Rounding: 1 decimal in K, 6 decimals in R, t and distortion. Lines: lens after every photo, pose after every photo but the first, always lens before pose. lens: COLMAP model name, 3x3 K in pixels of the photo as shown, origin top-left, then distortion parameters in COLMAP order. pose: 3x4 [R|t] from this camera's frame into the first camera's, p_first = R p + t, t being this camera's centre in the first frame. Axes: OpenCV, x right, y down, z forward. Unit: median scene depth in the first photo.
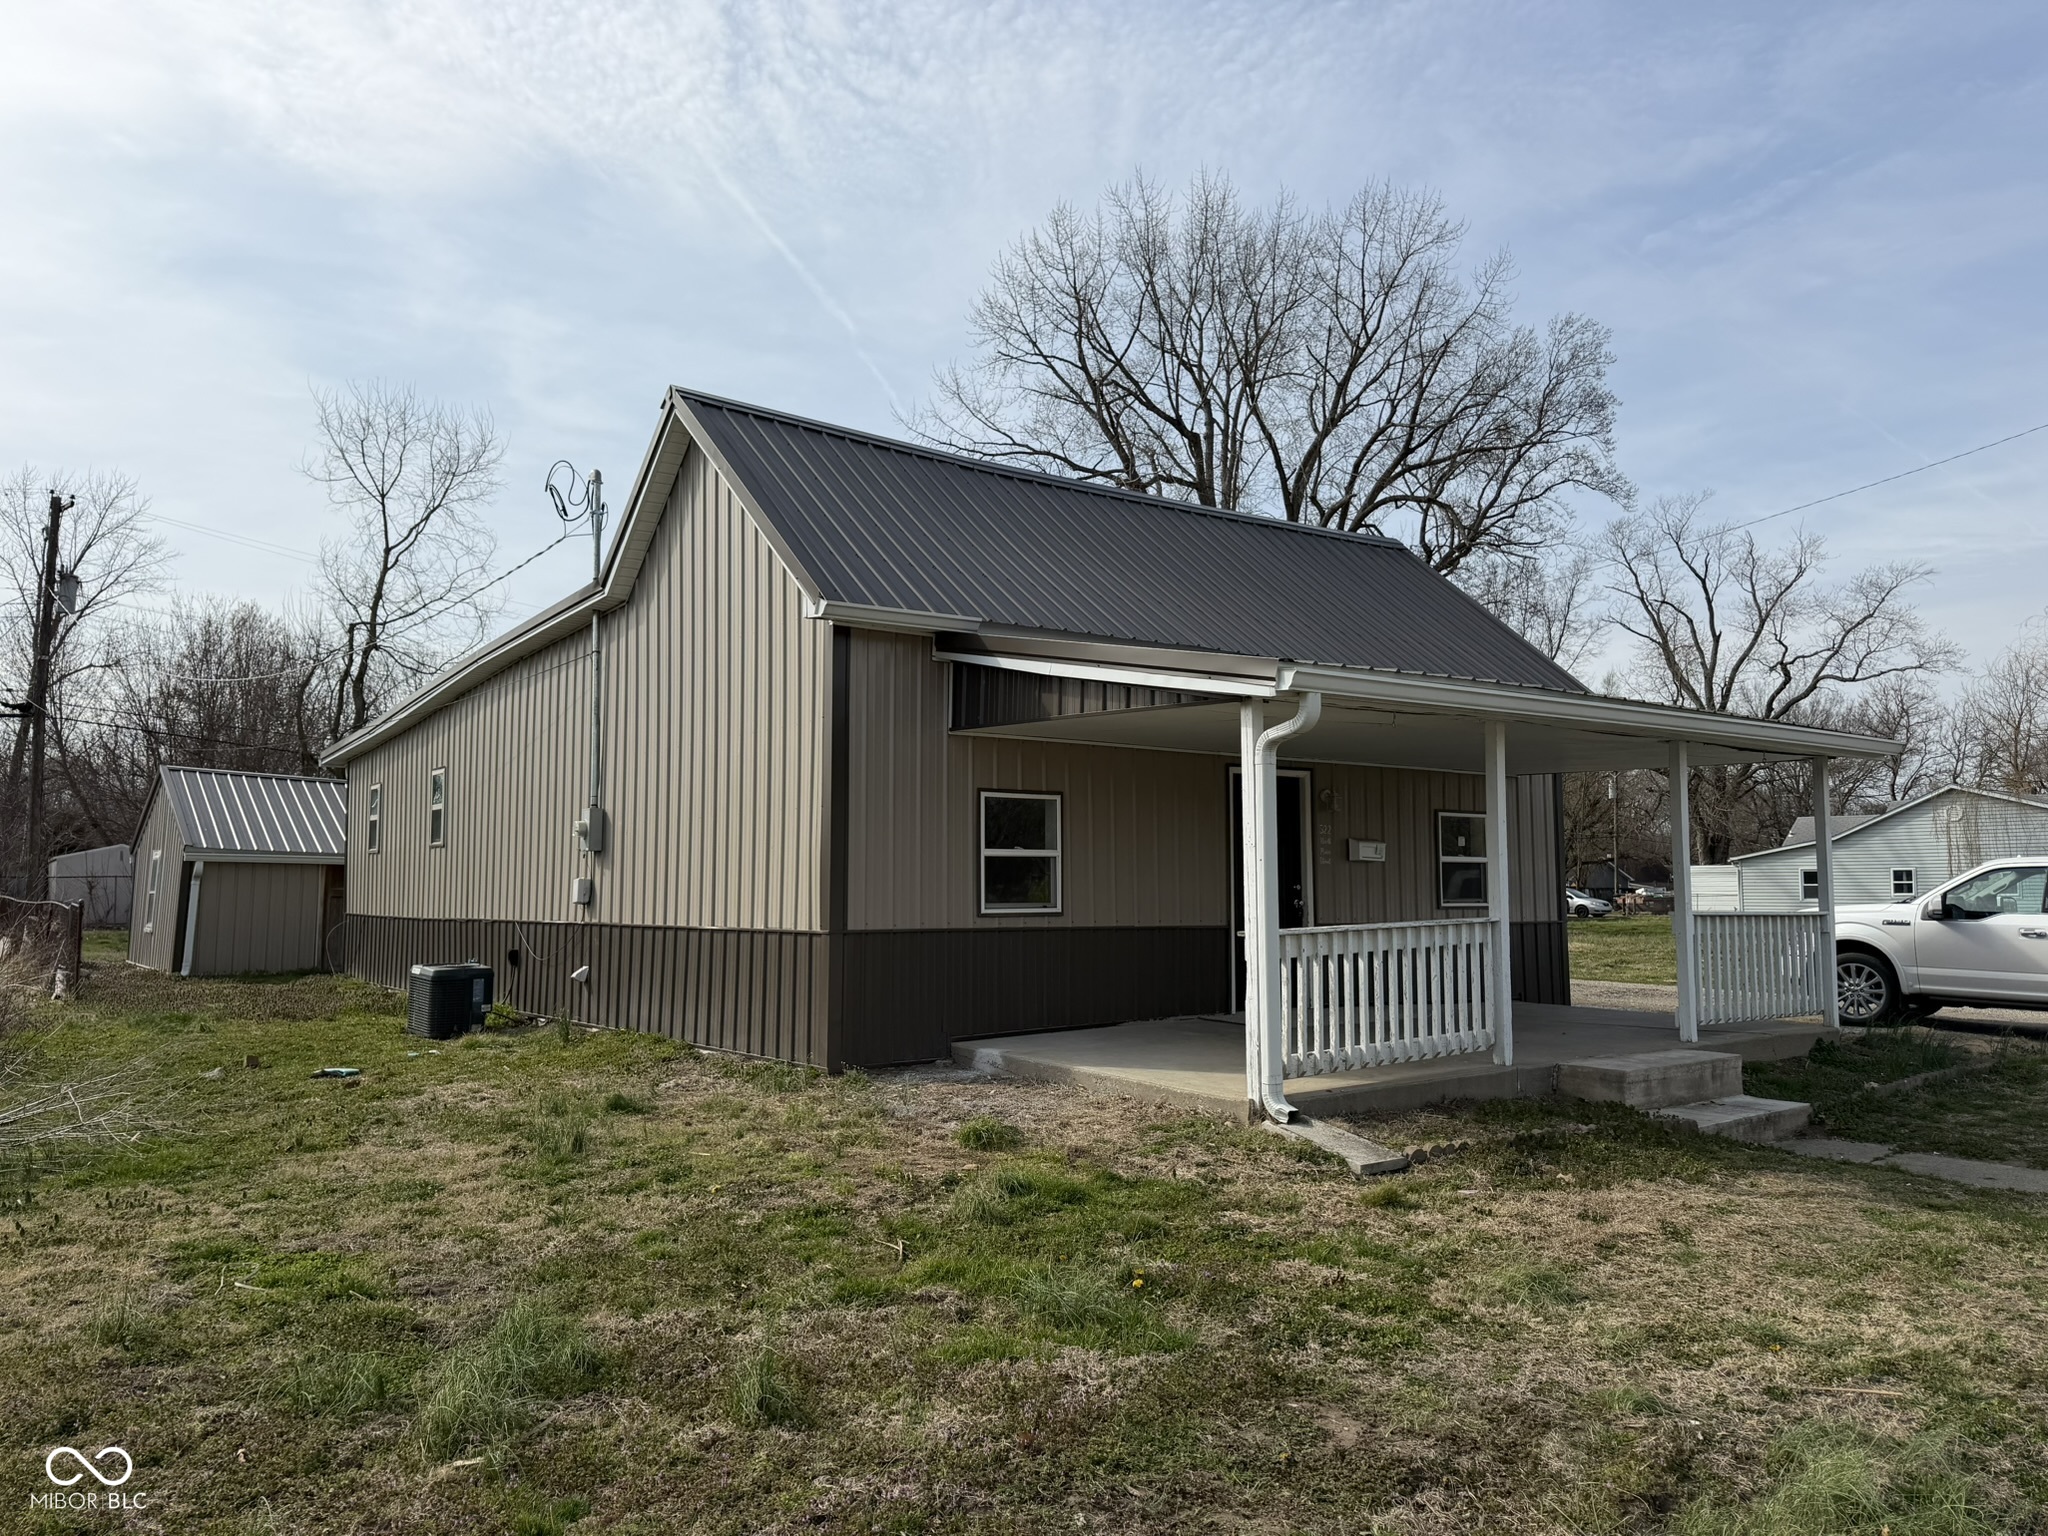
lens RADIAL K [[1426.6, 0, 1003.4], [0, 1426.6, 762.4], [0, 0, 1]] dist [0.002646, -0.009104]
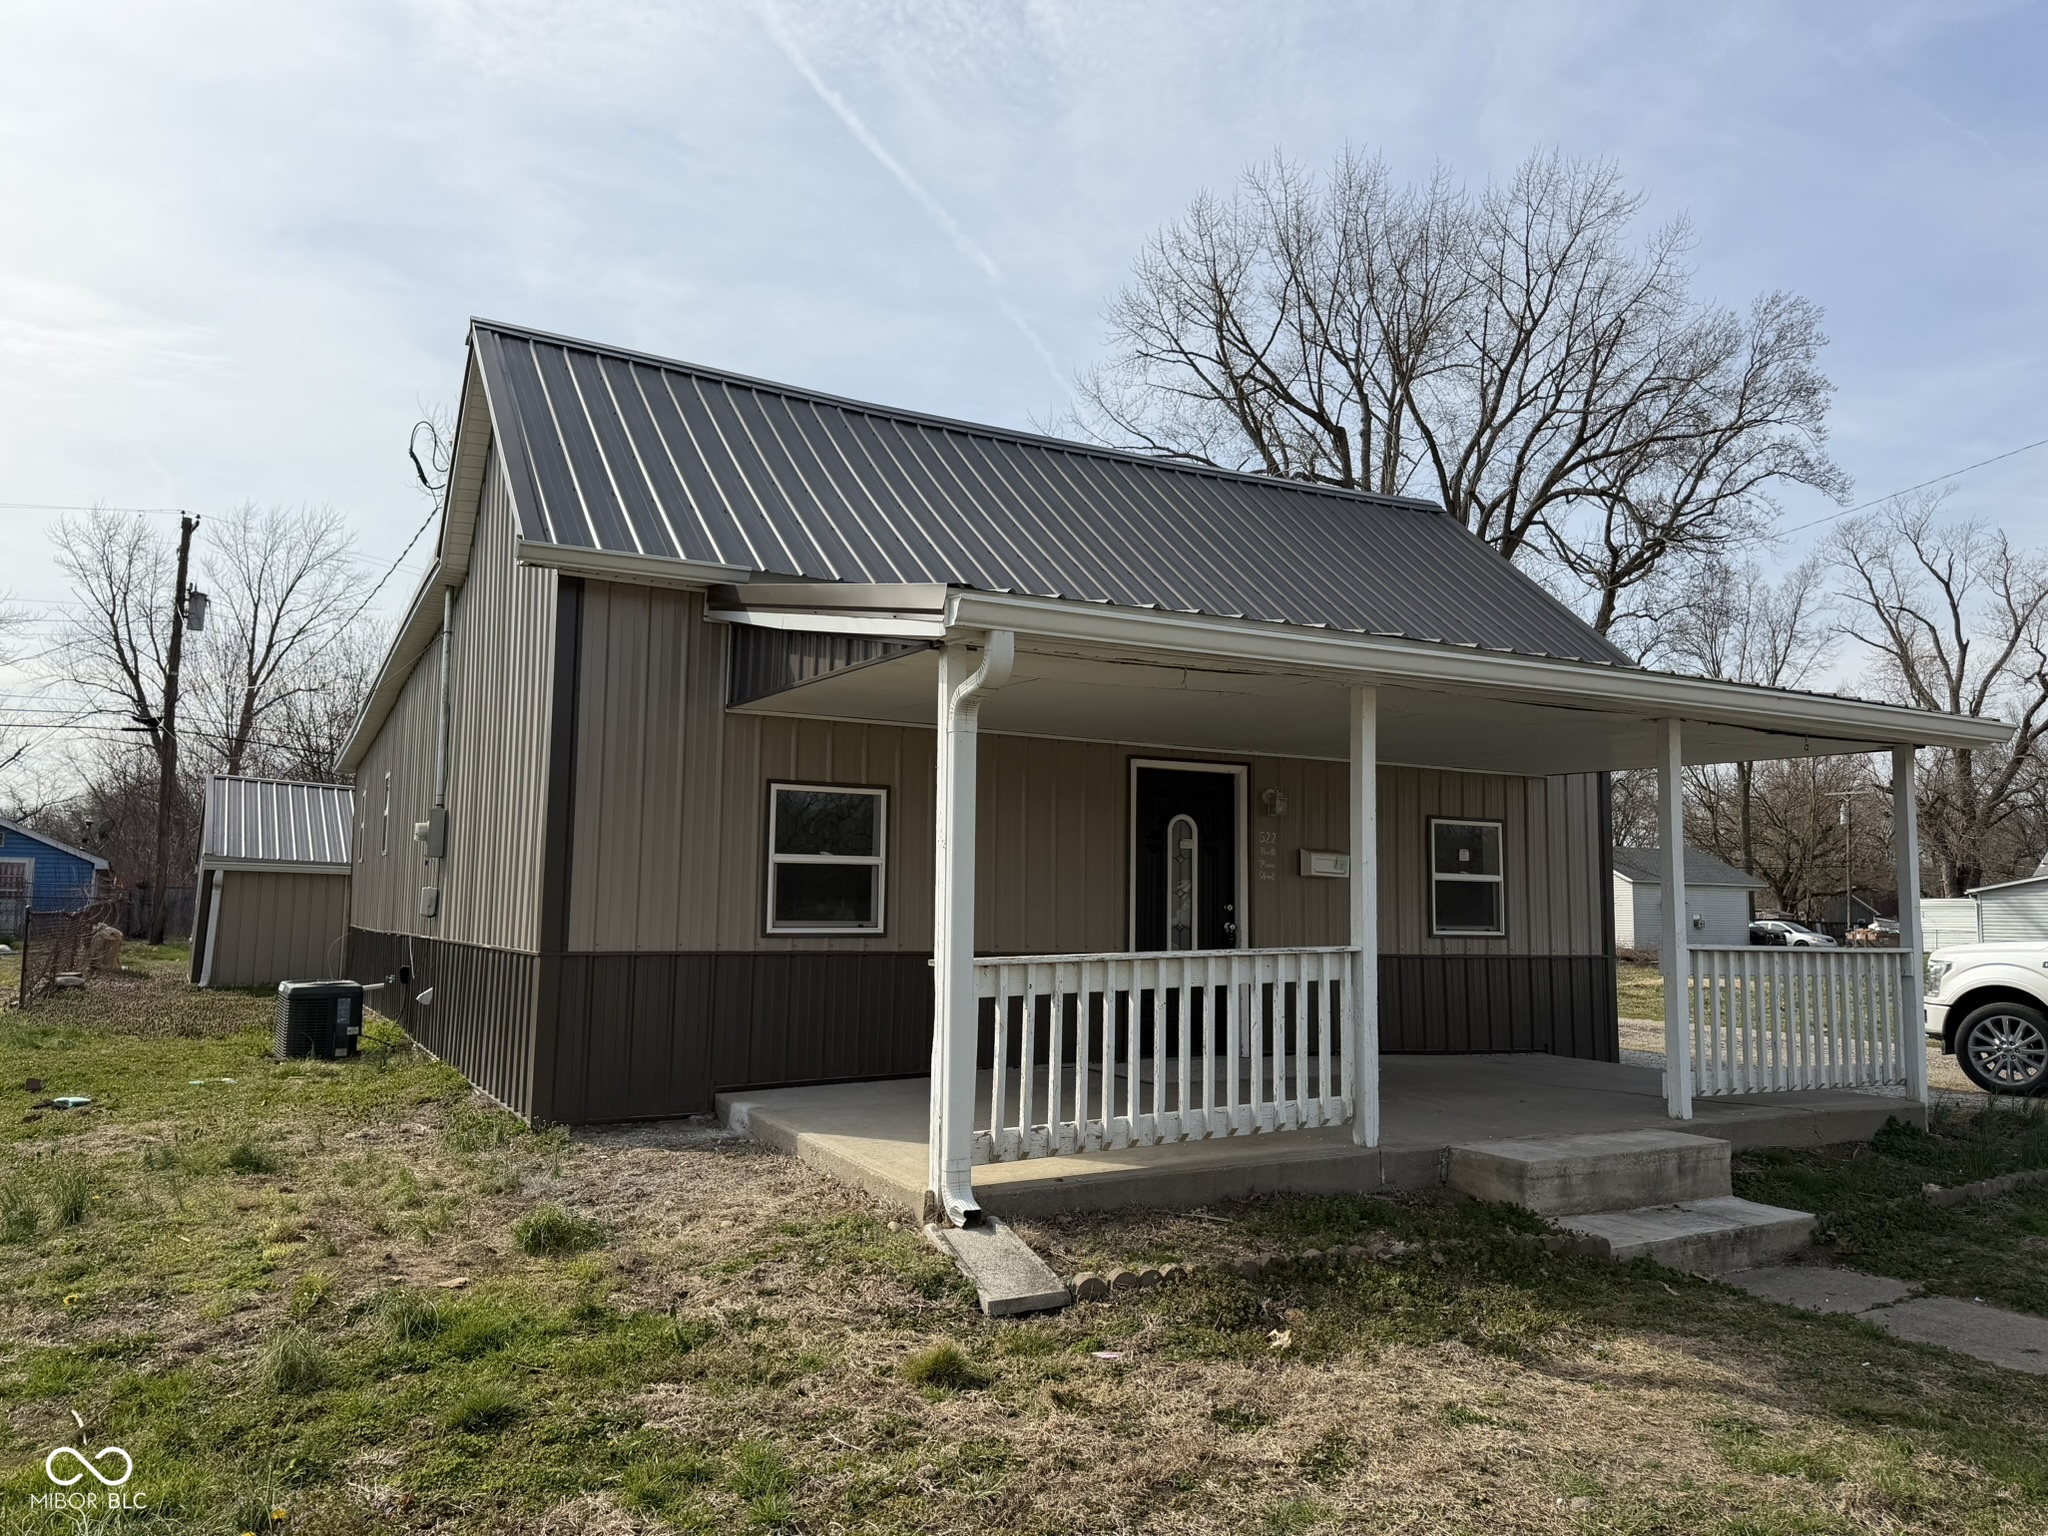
lens RADIAL K [[1433.8, 0, 1024.0], [0, 1433.8, 768.0], [0, 0, 1]] dist [-0.004541, 0.002538]
pose [[0.991585, 0.000851, -0.129457, 0.110911], [-0.002524, 0.999915, -0.012764, 0.010323], [0.129435, 0.012984, 0.991503, 0.096880]]
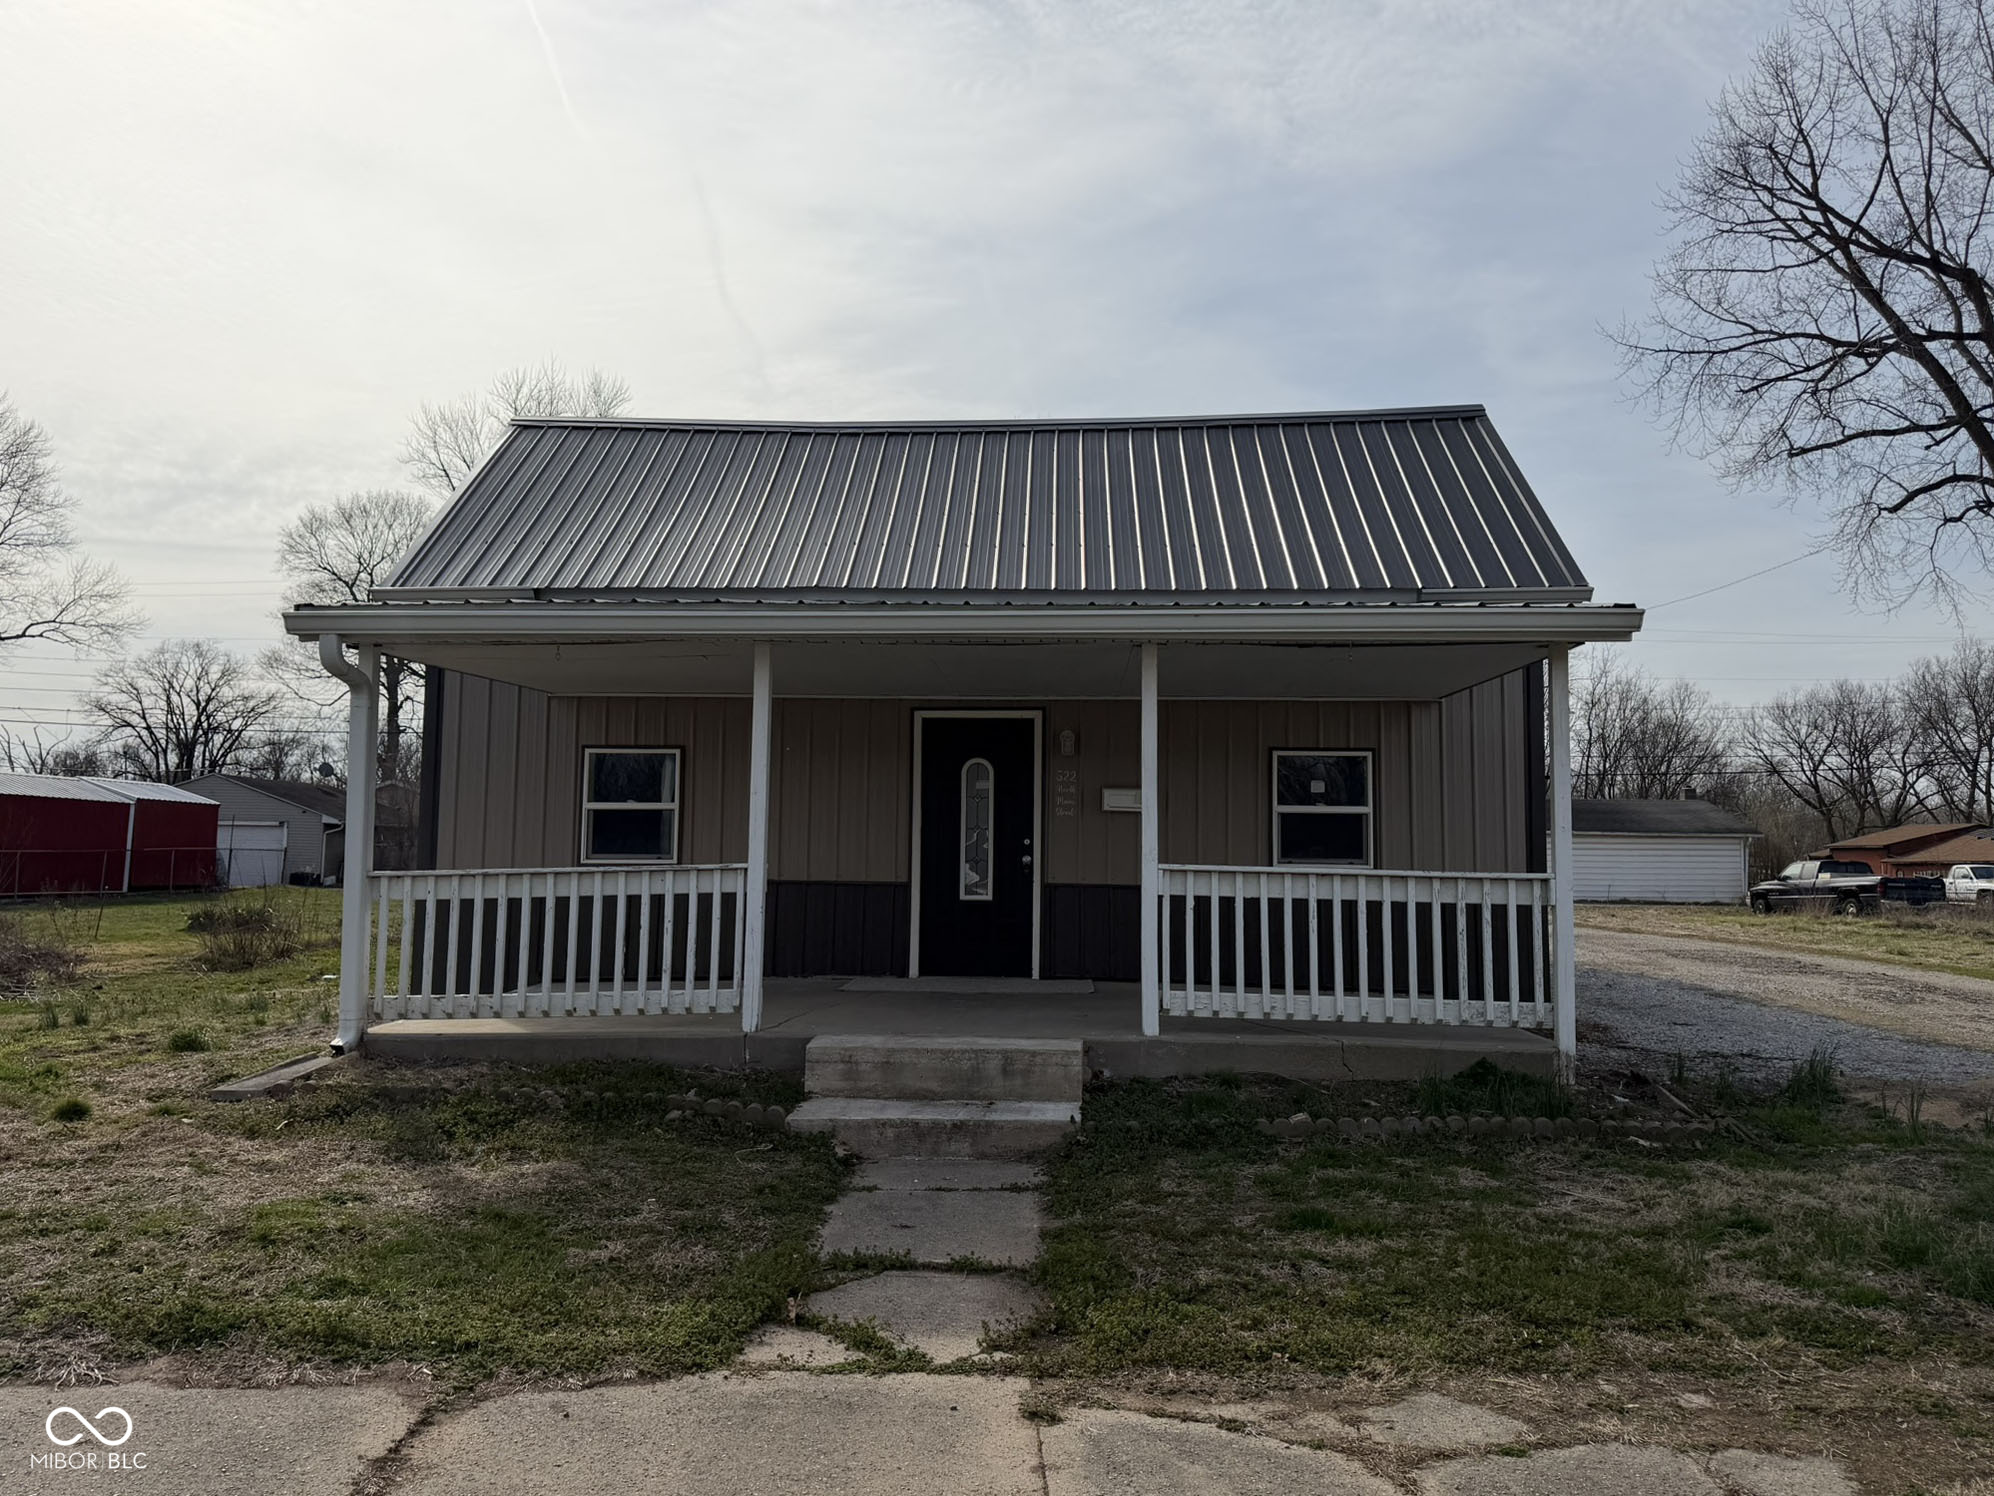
lens RADIAL K [[1443.9, 0, 997.0], [0, 1443.9, 748.0], [0, 0, 1]] dist [-0.006137, -0.006588]
pose [[0.781211, -0.045038, -0.622641, 0.424986], [0.045058, 0.998861, -0.015719, 0.024034], [0.622639, -0.015775, 0.782350, 0.164396]]
